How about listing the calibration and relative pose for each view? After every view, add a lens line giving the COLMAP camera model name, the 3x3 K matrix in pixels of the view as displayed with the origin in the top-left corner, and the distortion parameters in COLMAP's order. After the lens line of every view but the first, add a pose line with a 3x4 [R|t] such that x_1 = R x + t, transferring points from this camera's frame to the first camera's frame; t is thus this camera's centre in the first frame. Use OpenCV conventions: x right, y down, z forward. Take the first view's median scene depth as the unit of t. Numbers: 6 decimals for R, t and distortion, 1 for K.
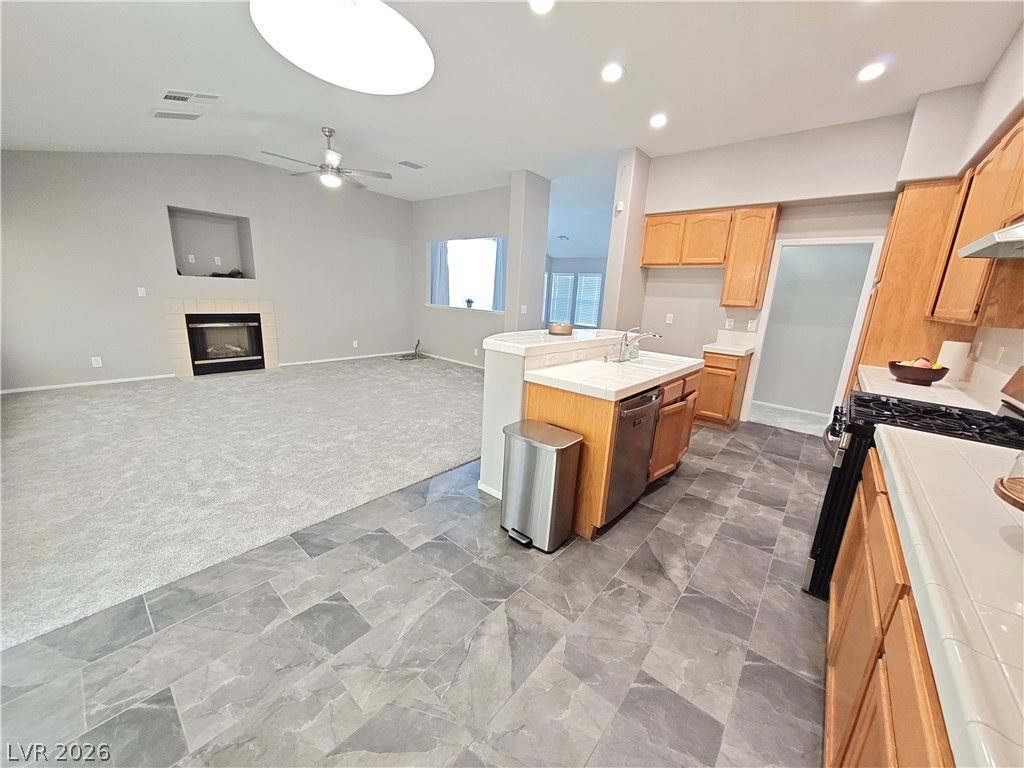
lens RADIAL K [[382.1, 0, 511.2], [0, 382.1, 376.8], [0, 0, 1]] dist [0.000147, 0.000019]
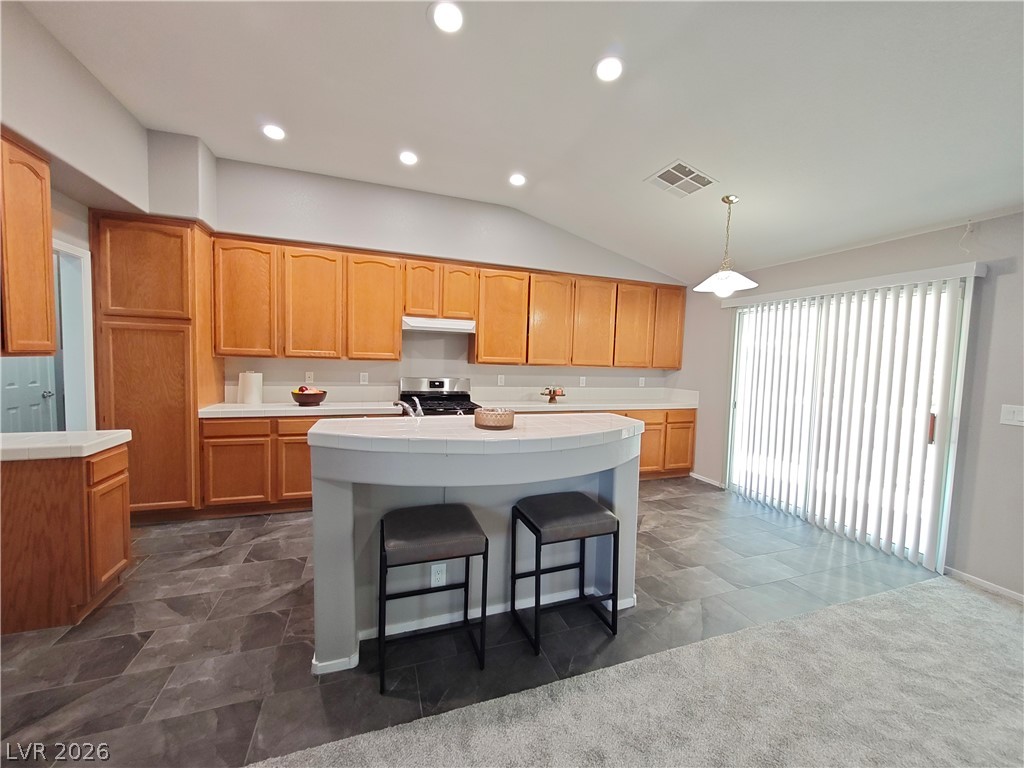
lens RADIAL K [[396.1, 0, 511.5], [0, 396.1, 382.3], [0, 0, 1]] dist [0.001054, 0.000033]
pose [[-0.861303, -0.106457, 0.496813, -0.277158], [0.037843, 0.961646, 0.271669, -0.484347], [-0.506680, 0.252791, -0.824240, 2.084435]]
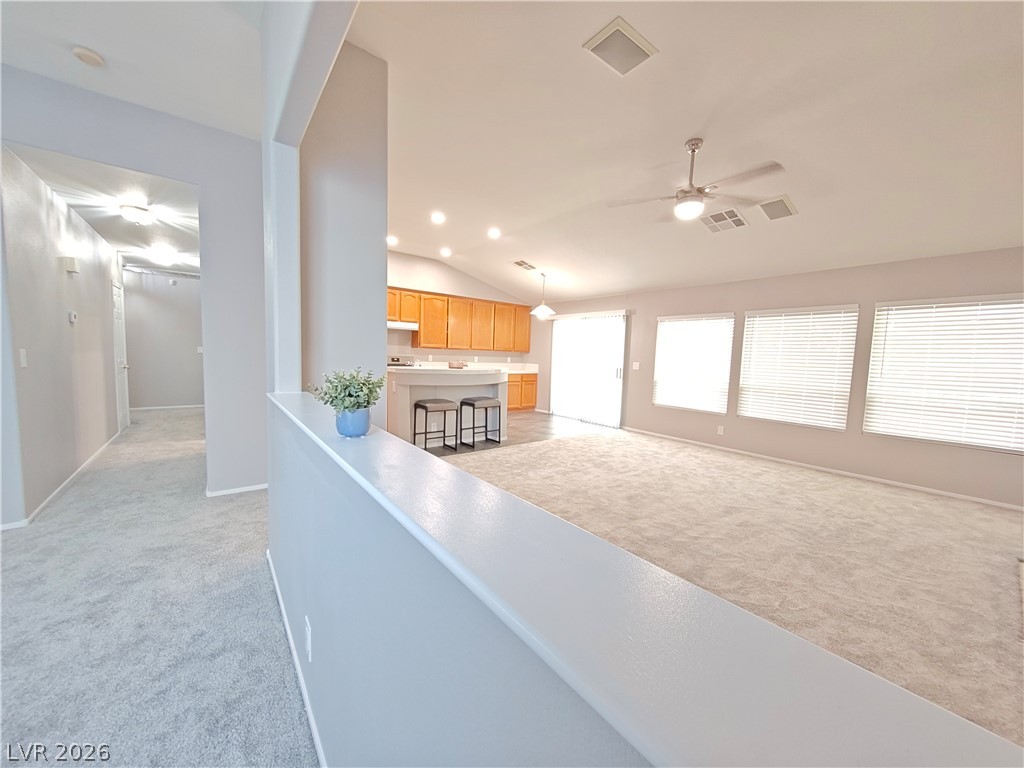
lens RADIAL K [[383.2, 0, 513.0], [0, 383.2, 382.5], [0, 0, 1]] dist [-0.000797, -0.000118]
pose [[-0.975923, -0.098644, 0.194536, -0.607215], [-0.037294, 0.954221, 0.296769, -0.767605], [-0.214905, 0.282369, -0.934925, 3.501325]]
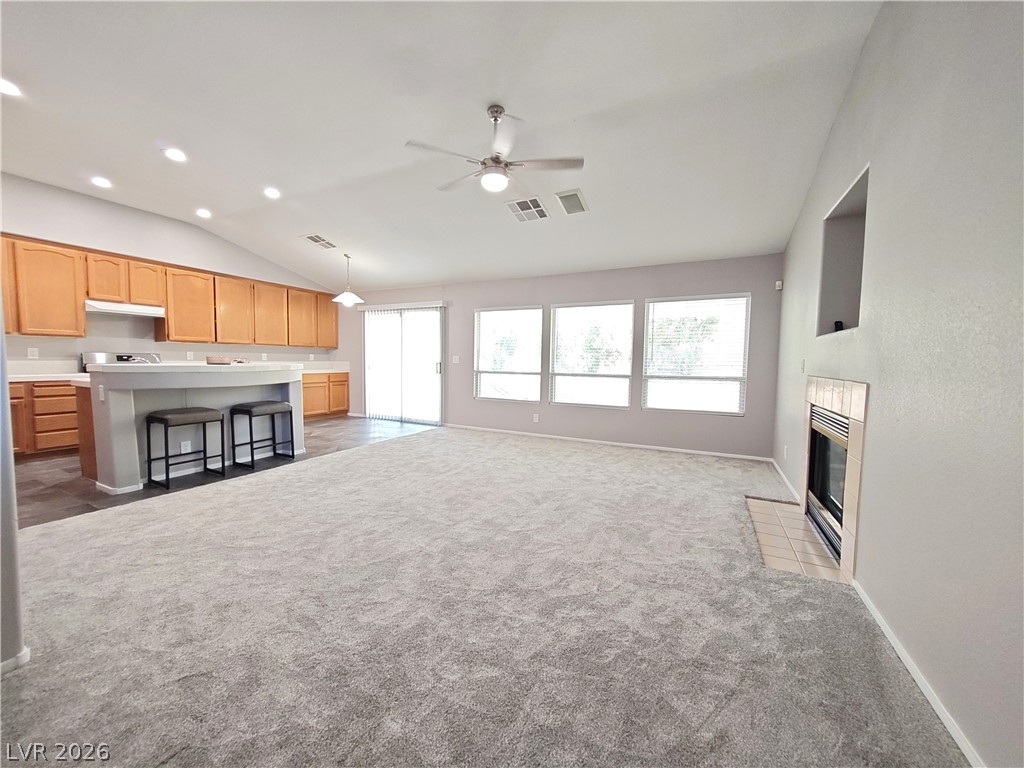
lens RADIAL K [[383.2, 0, 513.0], [0, 383.2, 382.5], [0, 0, 1]] dist [-0.000797, -0.000118]
pose [[-0.969308, -0.051353, -0.240427, -0.681374], [-0.114988, 0.959080, 0.258735, -0.670157], [0.217302, 0.278441, -0.935548, 3.304805]]
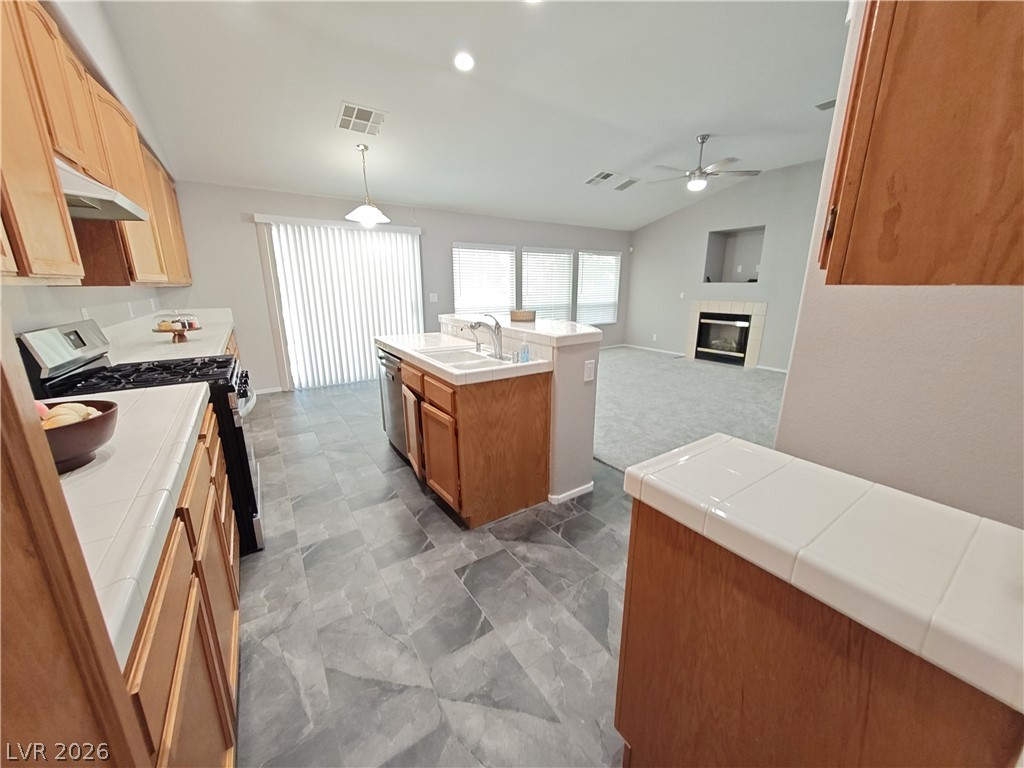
lens RADIAL K [[383.2, 0, 513.0], [0, 383.2, 382.5], [0, 0, 1]] dist [-0.000797, -0.000118]
pose [[-0.268178, 0.188122, -0.944823, 1.472685], [-0.225417, 0.941269, 0.251396, -0.280008], [0.936626, 0.280398, -0.210021, 1.713442]]
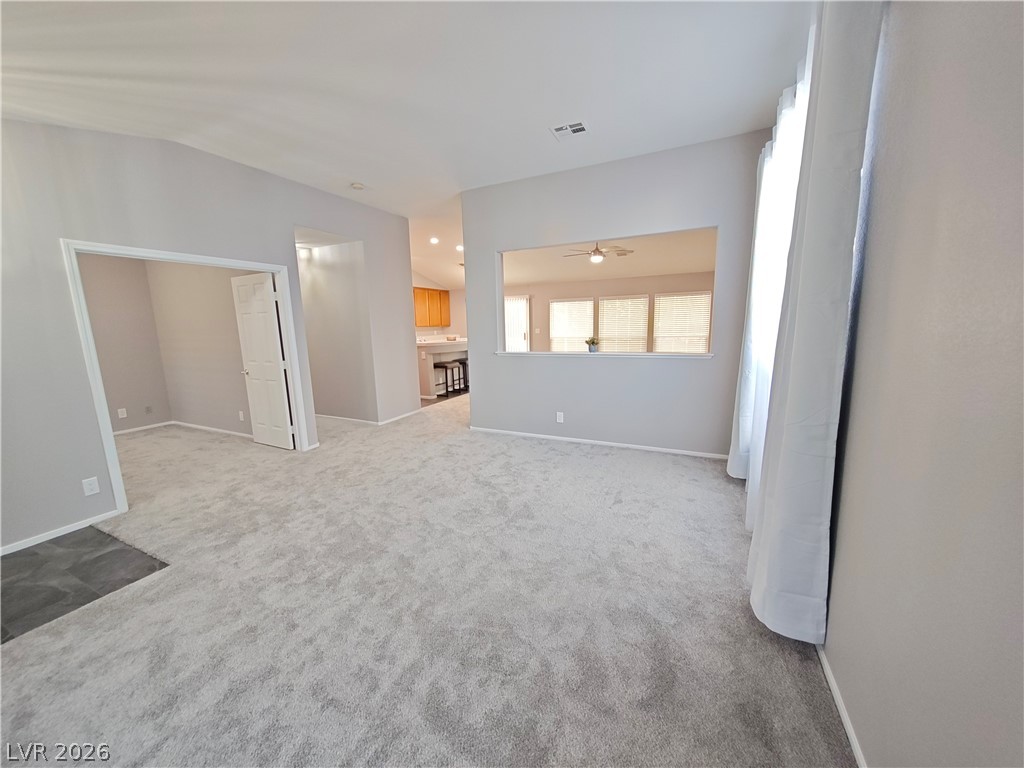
lens RADIAL K [[383.2, 0, 513.0], [0, 383.2, 382.5], [0, 0, 1]] dist [-0.000797, -0.000118]
pose [[-0.966151, 0.013832, -0.257606, 0.548640], [-0.080203, 0.932973, 0.350897, -1.075663], [0.245193, 0.359681, -0.900283, 4.847456]]
